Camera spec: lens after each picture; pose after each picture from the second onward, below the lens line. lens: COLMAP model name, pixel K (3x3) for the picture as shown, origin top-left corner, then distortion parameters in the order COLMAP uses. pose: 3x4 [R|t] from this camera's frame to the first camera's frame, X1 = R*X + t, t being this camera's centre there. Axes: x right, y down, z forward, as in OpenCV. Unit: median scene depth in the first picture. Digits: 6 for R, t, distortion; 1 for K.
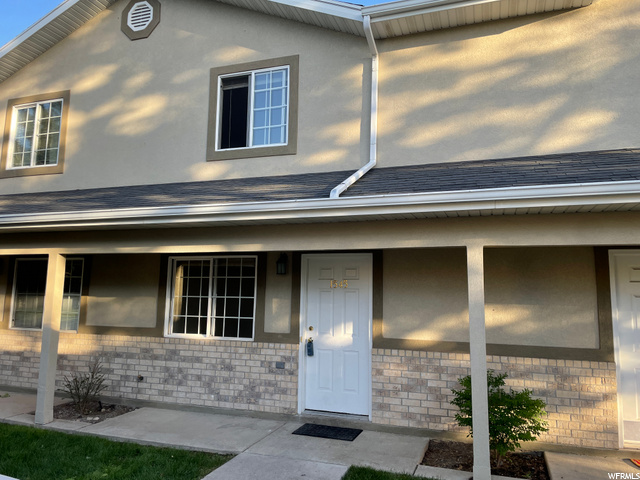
lens RADIAL K [[481.3, 0, 319.6], [0, 481.3, 237.3], [0, 0, 1]] dist [0.077529, -0.087514]
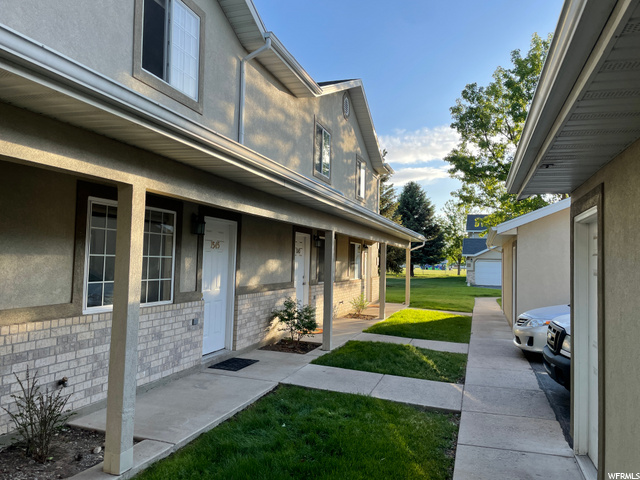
lens RADIAL K [[481.3, 0, 320.2], [0, 481.3, 240.0], [0, 0, 1]] dist [0.077529, -0.087514]
pose [[0.001443, 0.018353, 0.999831, -1.076409], [-0.148782, 0.988707, -0.017934, 0.068933], [-0.988869, -0.148731, 0.004157, 0.731902]]
